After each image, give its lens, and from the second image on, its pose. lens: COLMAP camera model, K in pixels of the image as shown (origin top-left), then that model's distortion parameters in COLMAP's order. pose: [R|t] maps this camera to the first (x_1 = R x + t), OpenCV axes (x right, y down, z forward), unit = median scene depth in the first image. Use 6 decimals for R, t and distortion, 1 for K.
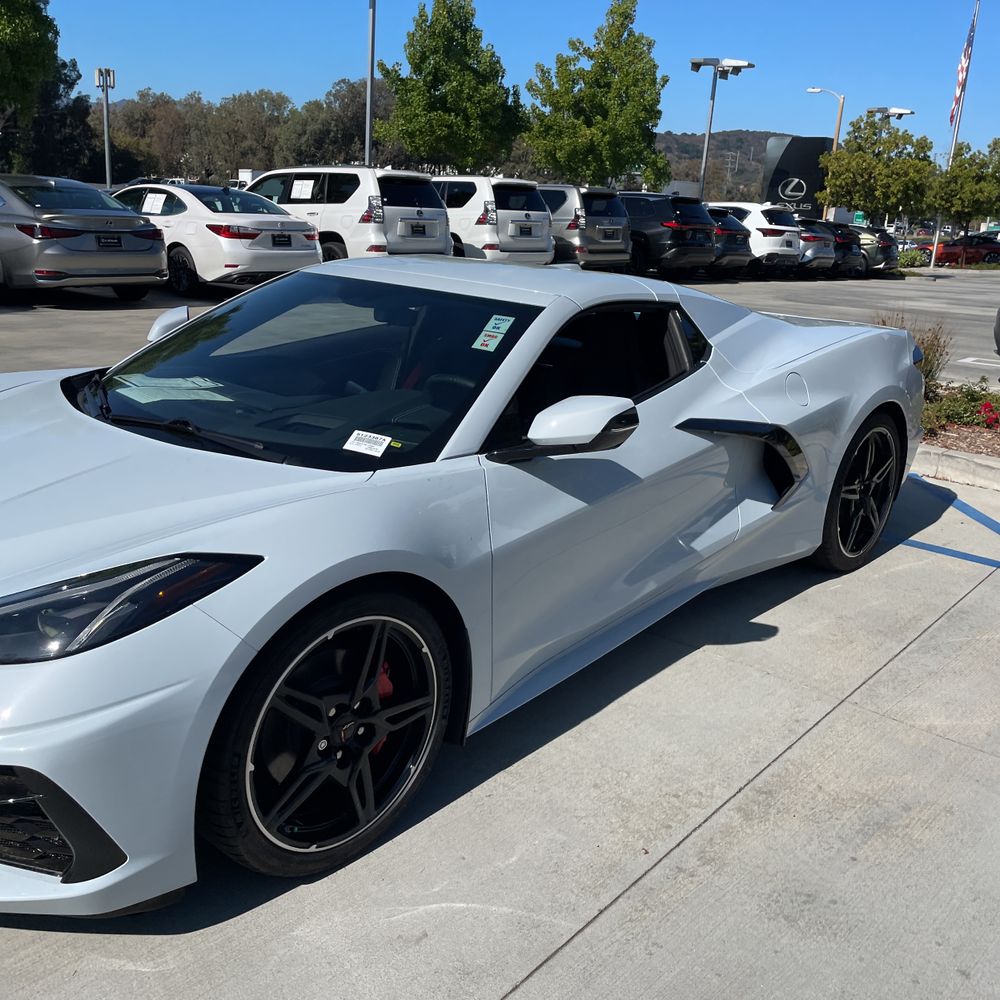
lens RADIAL K [[1007.1, 0, 507.4], [0, 1007.1, 499.3], [0, 0, 1]] dist [0.019144, 0.000000]
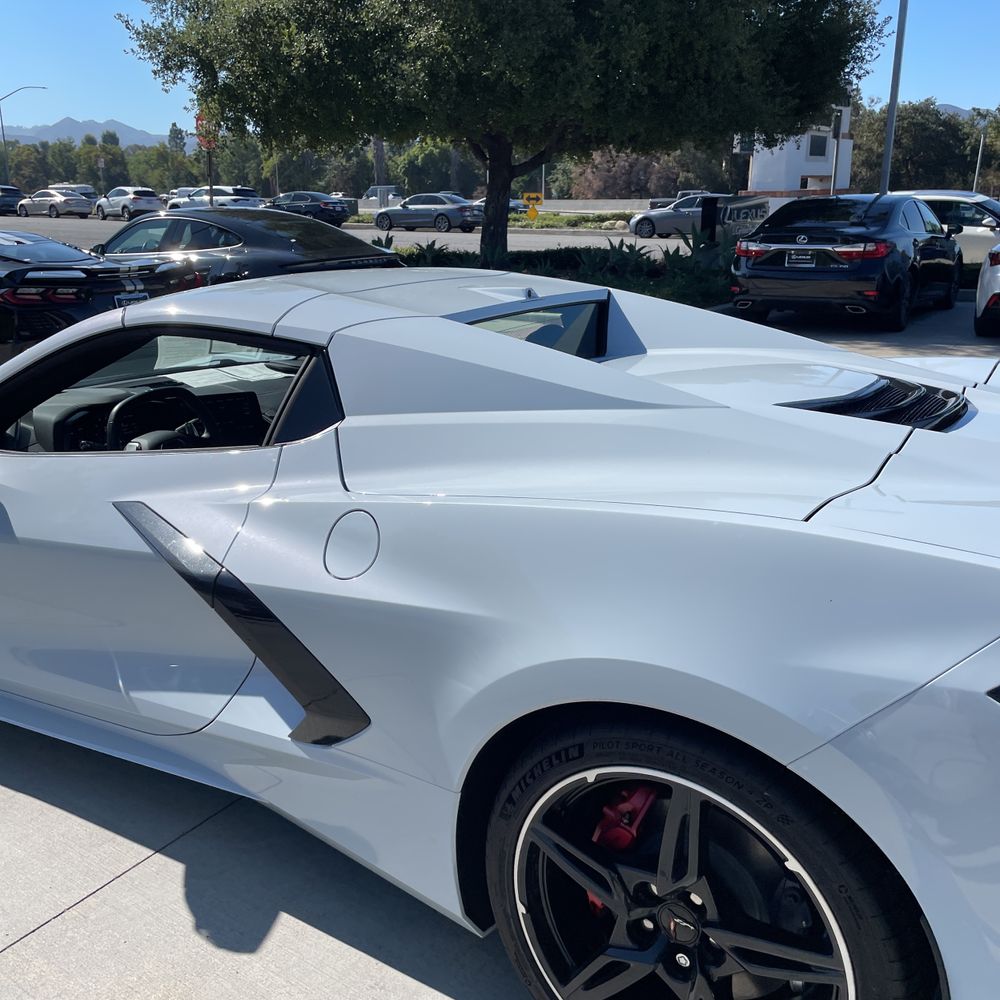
lens RADIAL K [[1007.1, 0, 494.8], [0, 1007.1, 512.3], [0, 0, 1]] dist [0.019144, 0.000000]
pose [[0.120618, 0.238404, -0.963647, 0.181427], [-0.261582, 0.944059, 0.200816, -0.057206], [0.957615, 0.227850, 0.176233, 0.232784]]
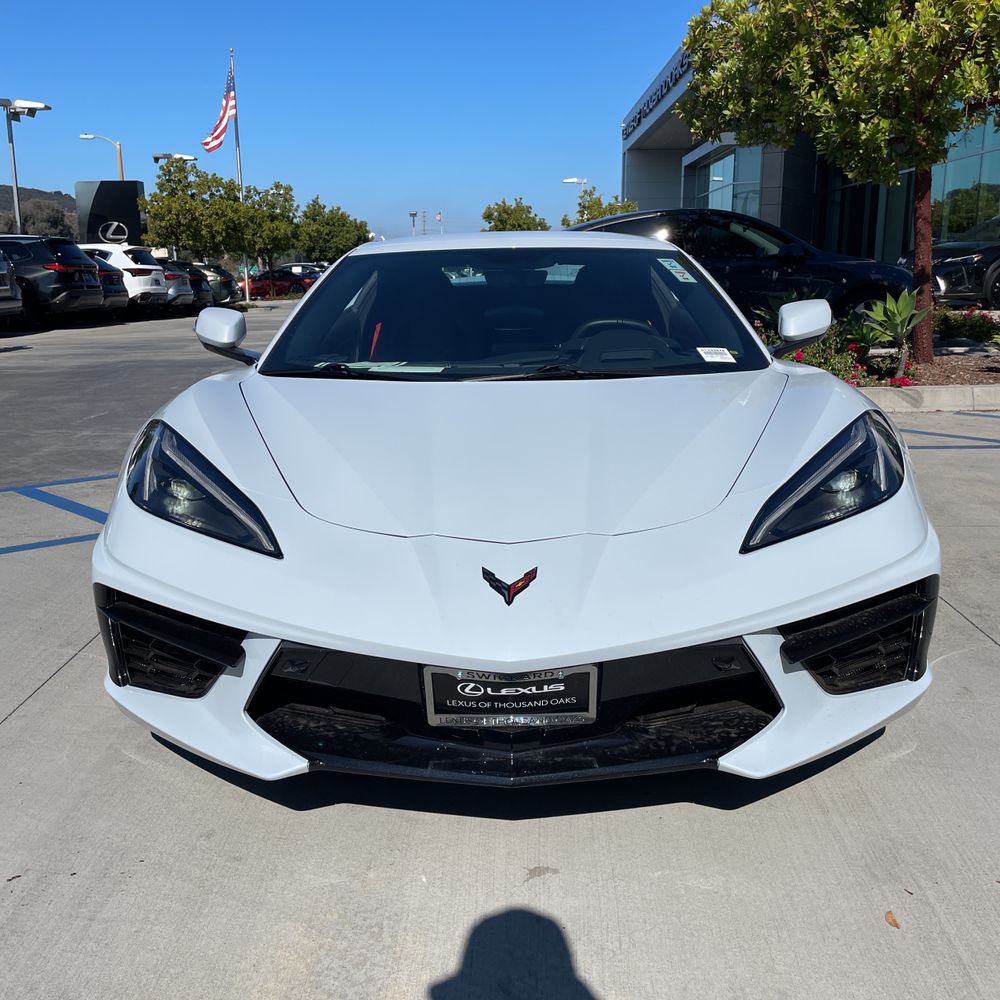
lens RADIAL K [[1007.1, 0, 501.2], [0, 1007.1, 497.4], [0, 0, 1]] dist [0.019144, 0.000000]
pose [[0.773423, -0.201086, 0.601150, -0.174652], [0.228673, 0.973001, 0.031266, 0.003692], [-0.591207, 0.113285, 0.798524, 0.029980]]
